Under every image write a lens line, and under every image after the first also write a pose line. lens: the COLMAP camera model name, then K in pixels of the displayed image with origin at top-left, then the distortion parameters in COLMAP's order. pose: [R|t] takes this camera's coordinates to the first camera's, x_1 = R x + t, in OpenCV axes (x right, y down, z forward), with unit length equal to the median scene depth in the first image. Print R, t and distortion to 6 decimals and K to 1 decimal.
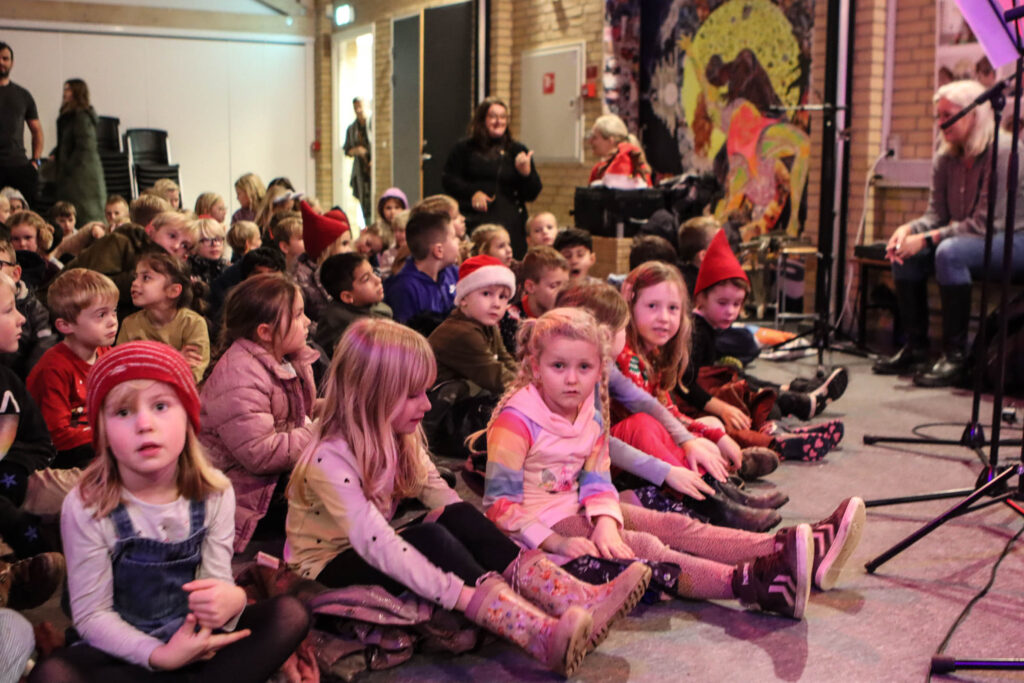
lens RADIAL K [[1150.4, 0, 510.1], [0, 1150.4, 341.9], [0, 0, 1]] dist [-0.057525, 0.000000]
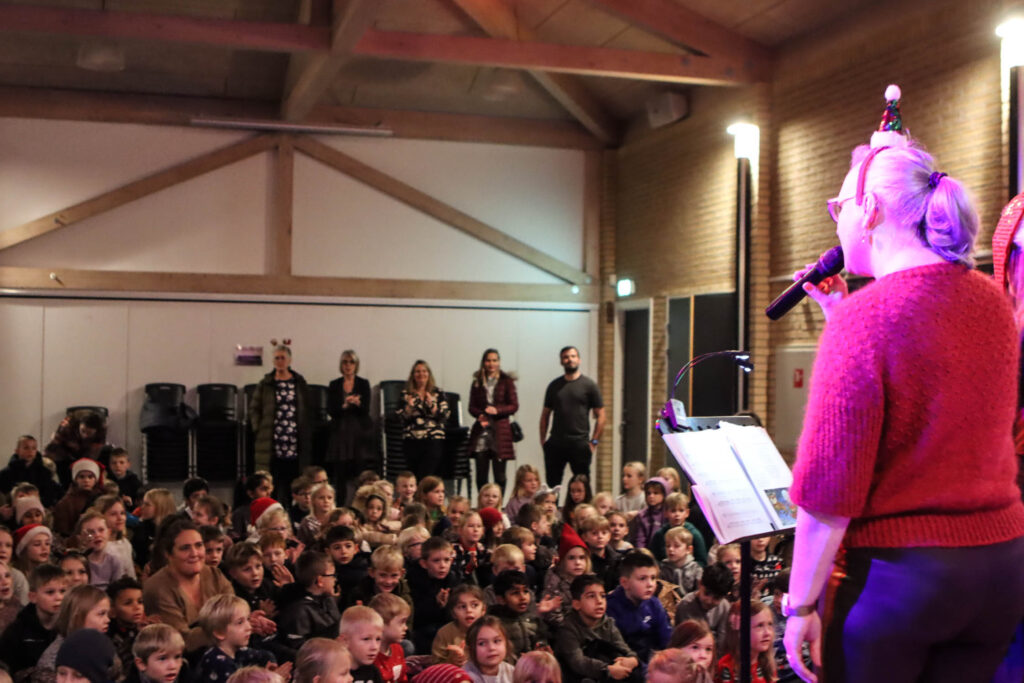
lens RADIAL K [[1375.5, 0, 517.2], [0, 1375.5, 340.2], [0, 0, 1]] dist [-0.081794, 0.000000]
pose [[0.969352, -0.000020, -0.245677, 0.094401], [-0.039666, 0.986867, -0.156588, -0.046712], [0.242453, 0.161534, 0.956621, -0.313882]]
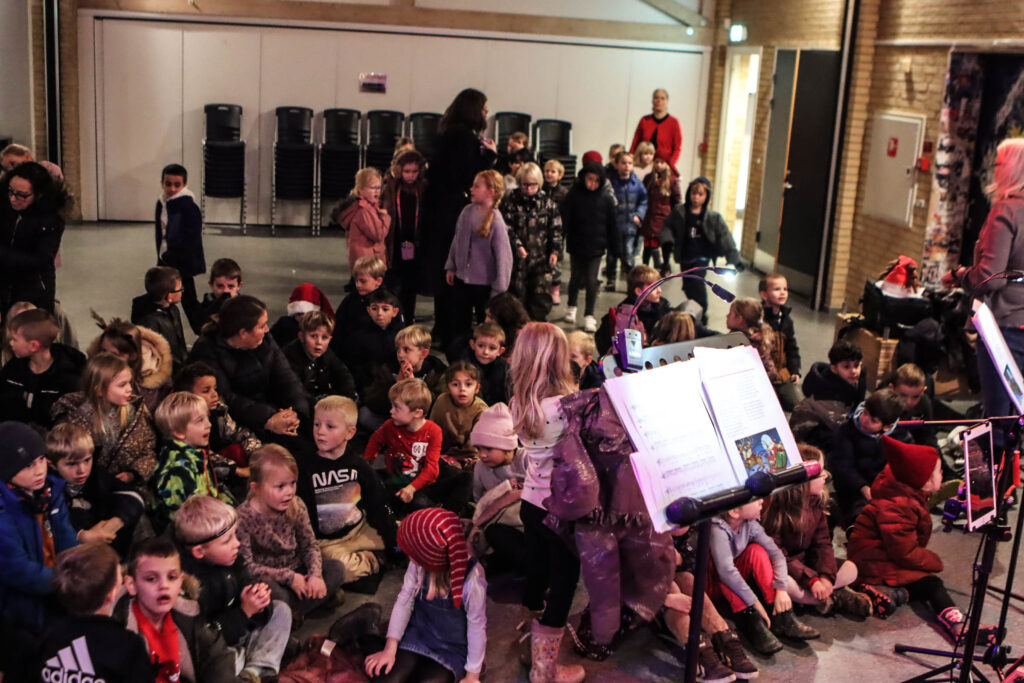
lens RADIAL K [[1200.5, 0, 506.3], [0, 1200.5, 339.5], [0, 0, 1]] dist [-0.076108, 0.000000]
pose [[0.927300, 0.130372, -0.350881, 0.112990], [-0.102164, 0.989946, 0.097824, -0.117810], [0.360107, -0.054865, 0.931296, -0.187592]]
